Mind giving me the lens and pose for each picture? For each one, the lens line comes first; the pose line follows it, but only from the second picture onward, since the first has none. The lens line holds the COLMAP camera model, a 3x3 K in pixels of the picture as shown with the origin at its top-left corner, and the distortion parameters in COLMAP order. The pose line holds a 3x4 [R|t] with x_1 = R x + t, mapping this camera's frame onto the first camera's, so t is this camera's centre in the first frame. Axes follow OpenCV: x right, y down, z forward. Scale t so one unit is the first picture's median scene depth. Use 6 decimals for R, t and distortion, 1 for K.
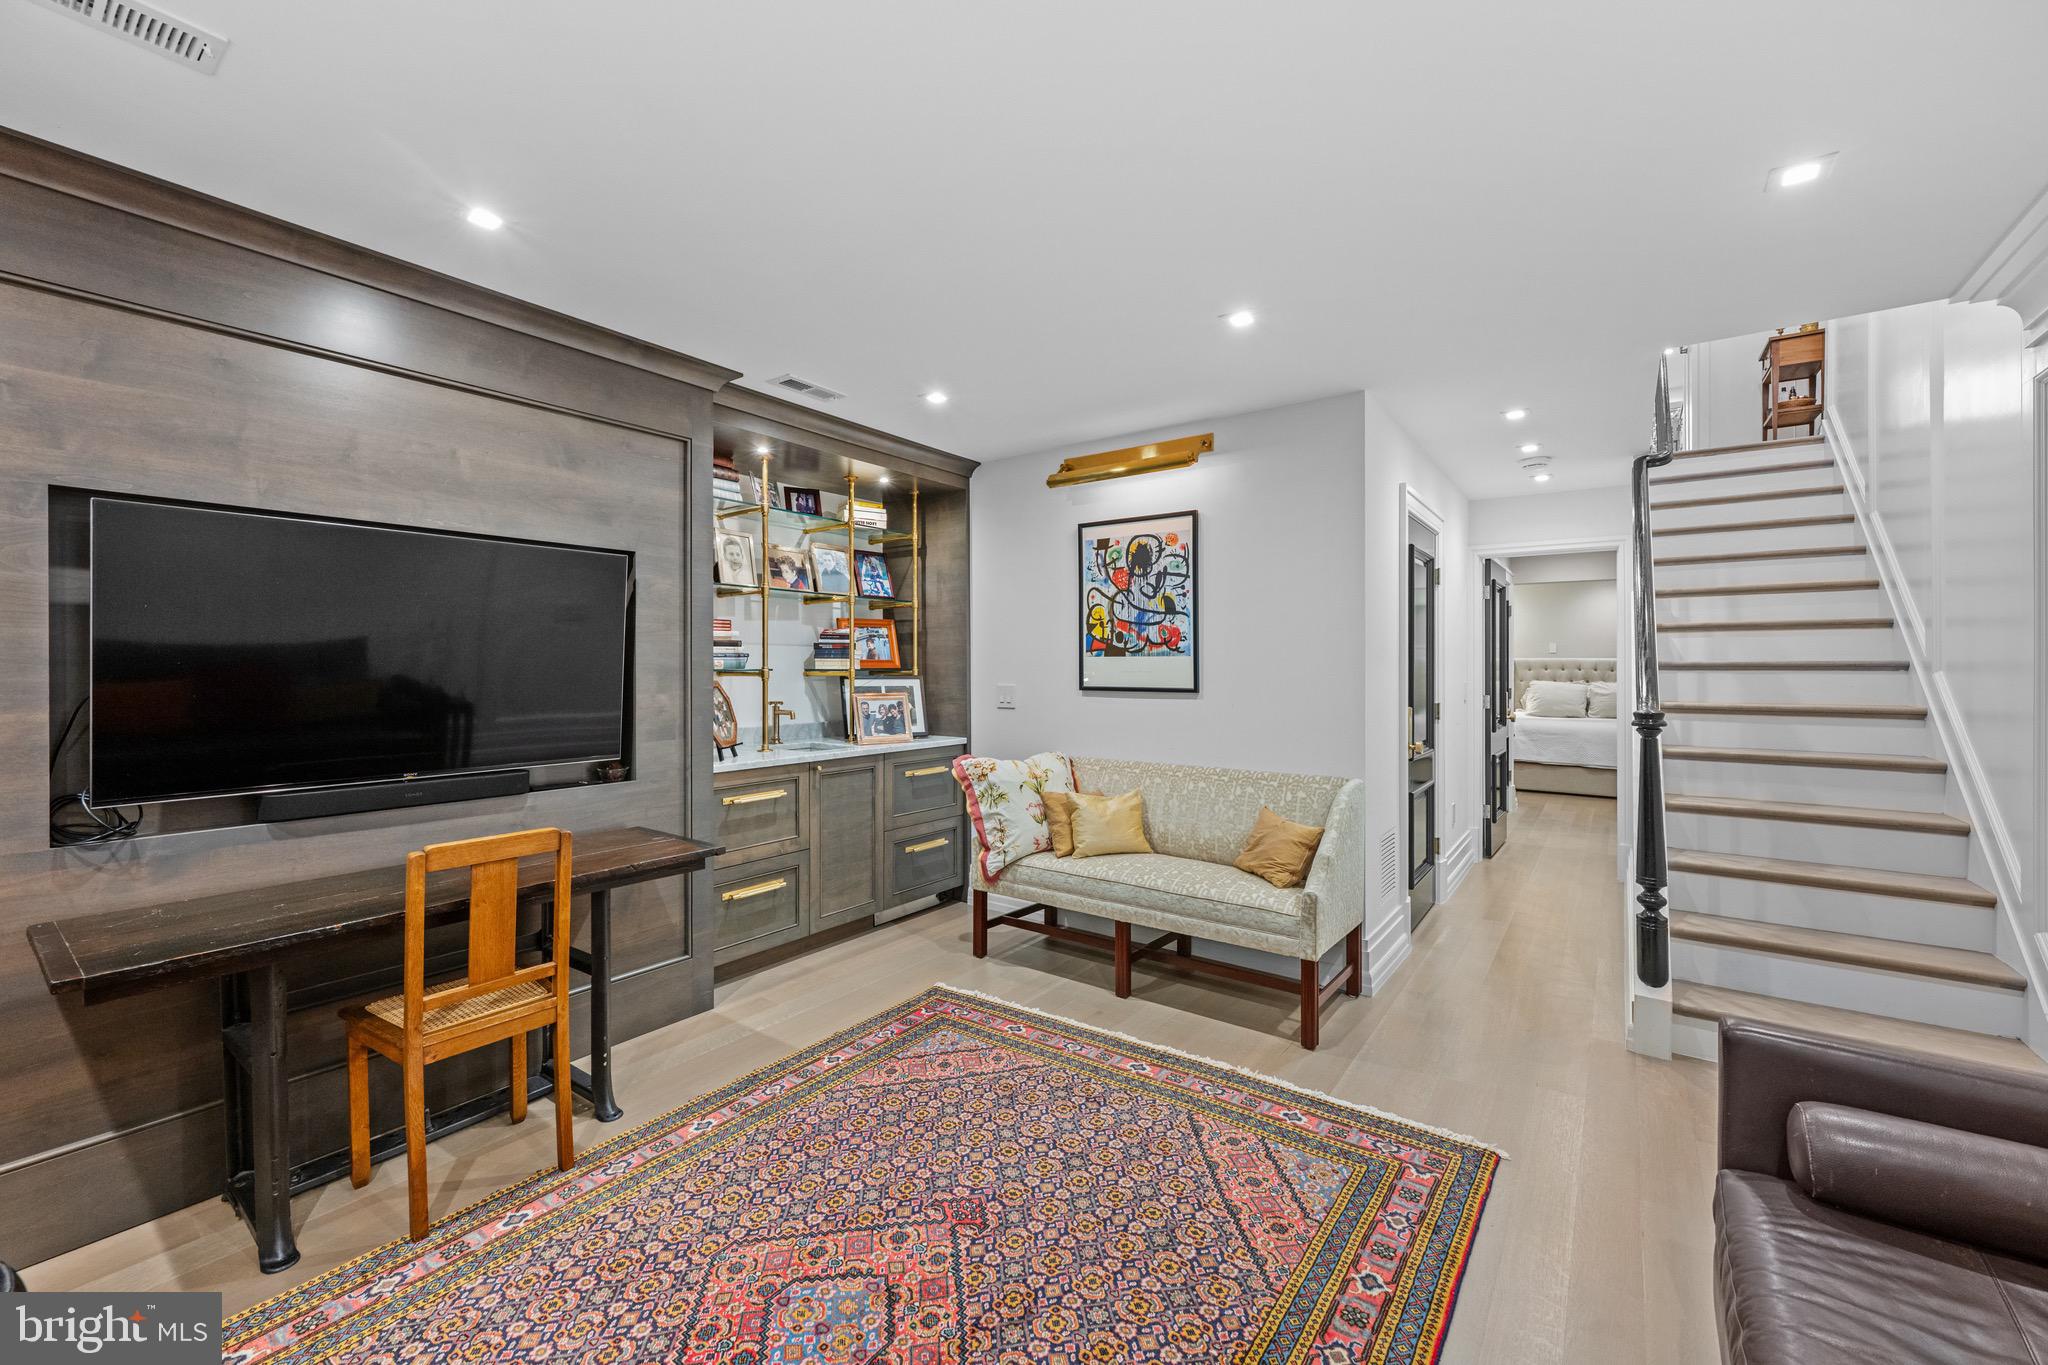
lens RADIAL K [[819.2, 0, 1026.7], [0, 819.2, 665.2], [0, 0, 1]] dist [0.010183, 0.000196]
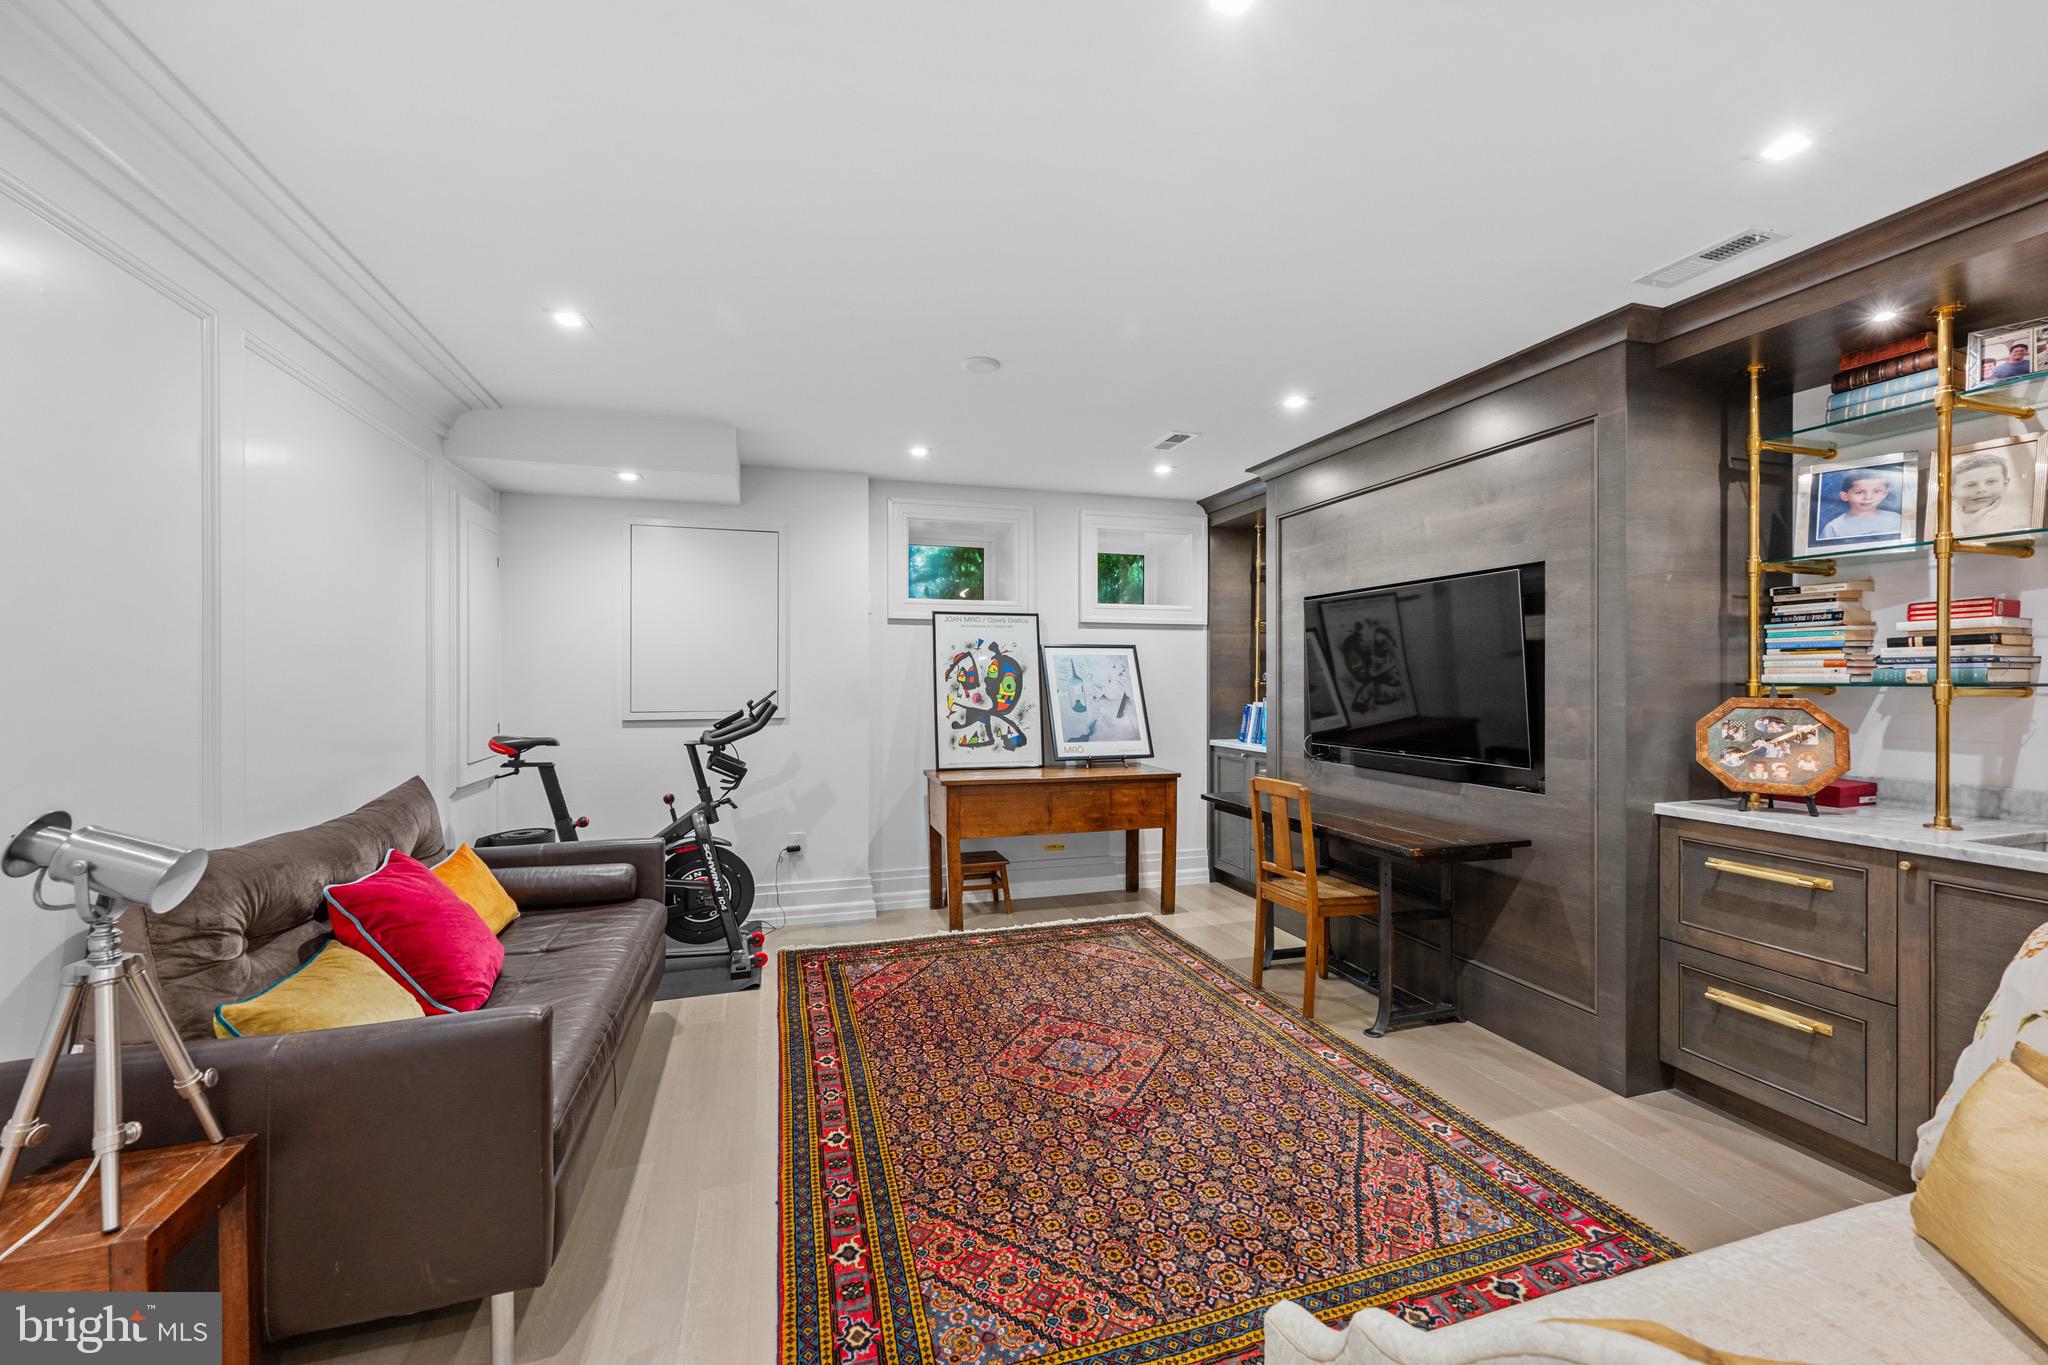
lens RADIAL K [[819.2, 0, 1026.7], [0, 819.2, 686.9], [0, 0, 1]] dist [0.010183, 0.000196]
pose [[-0.593260, 0.005814, -0.804990, 0.766160], [-0.000263, 0.999972, 0.007417, 0.005067], [0.805011, 0.004612, -0.593243, 1.227042]]
